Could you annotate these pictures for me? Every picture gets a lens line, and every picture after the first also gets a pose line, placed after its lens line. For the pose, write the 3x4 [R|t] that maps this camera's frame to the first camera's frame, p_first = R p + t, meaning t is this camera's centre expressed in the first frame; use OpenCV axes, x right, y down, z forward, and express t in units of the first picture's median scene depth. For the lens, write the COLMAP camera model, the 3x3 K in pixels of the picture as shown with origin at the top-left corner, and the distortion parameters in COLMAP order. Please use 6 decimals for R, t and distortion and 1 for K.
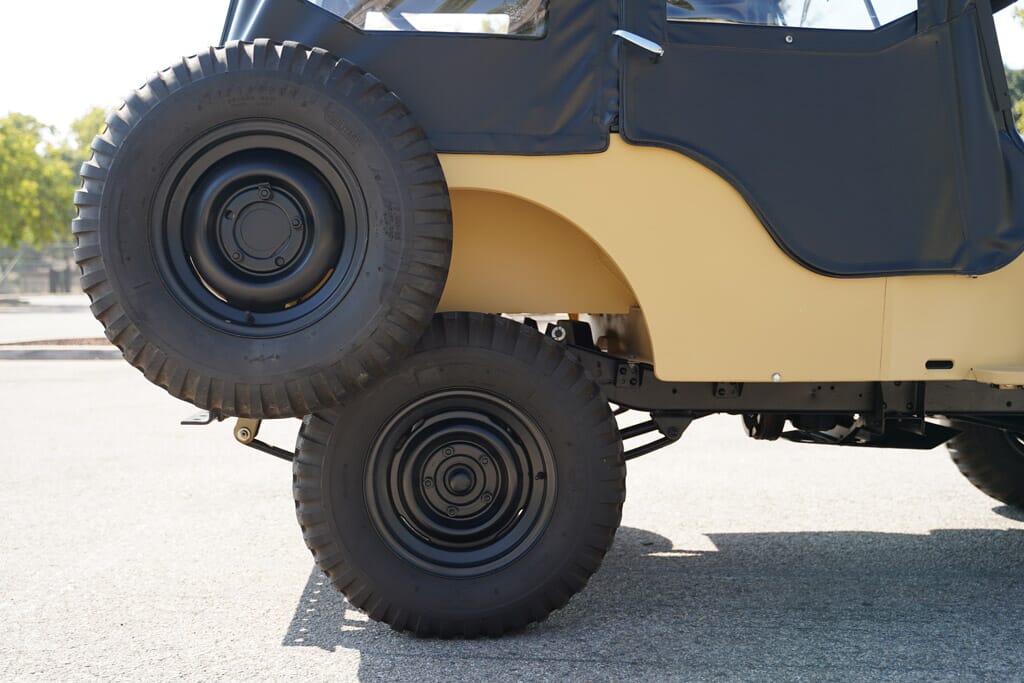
lens RADIAL K [[1049.5, 0, 484.6], [0, 1049.5, 358.7], [0, 0, 1]] dist [-0.018439, -0.006531]
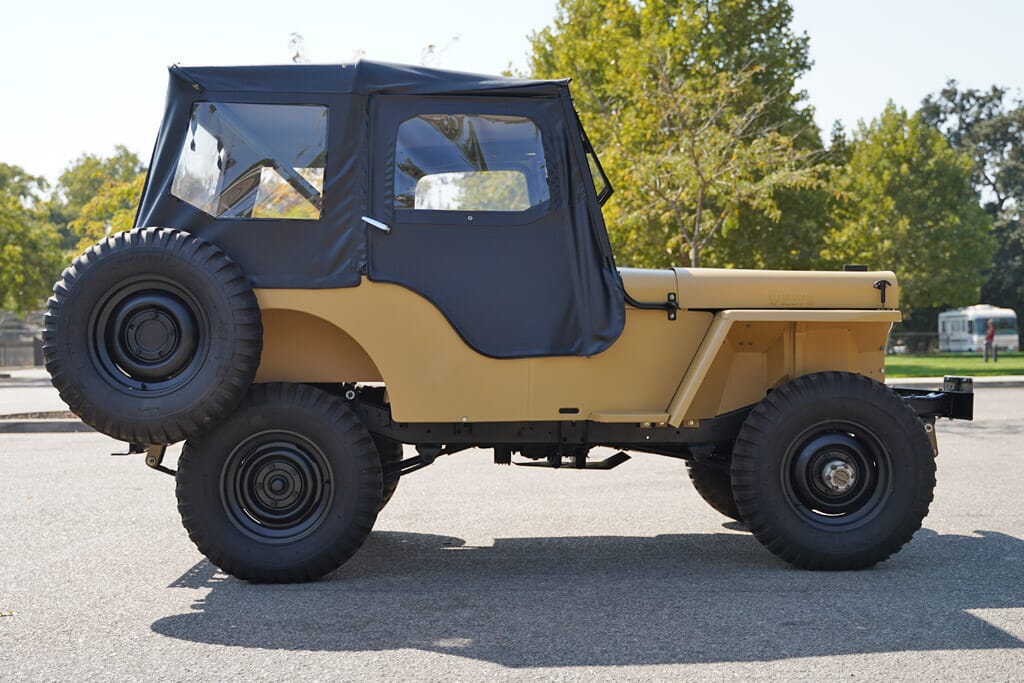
lens RADIAL K [[1189.9, 0, 512.0], [0, 1189.9, 341.5], [0, 0, 1]] dist [0.014661, 0.034355]
pose [[0.999781, -0.009037, -0.018890, 0.390640], [0.007583, 0.997104, -0.075676, 0.038232], [0.019519, 0.075516, 0.996954, -0.885194]]
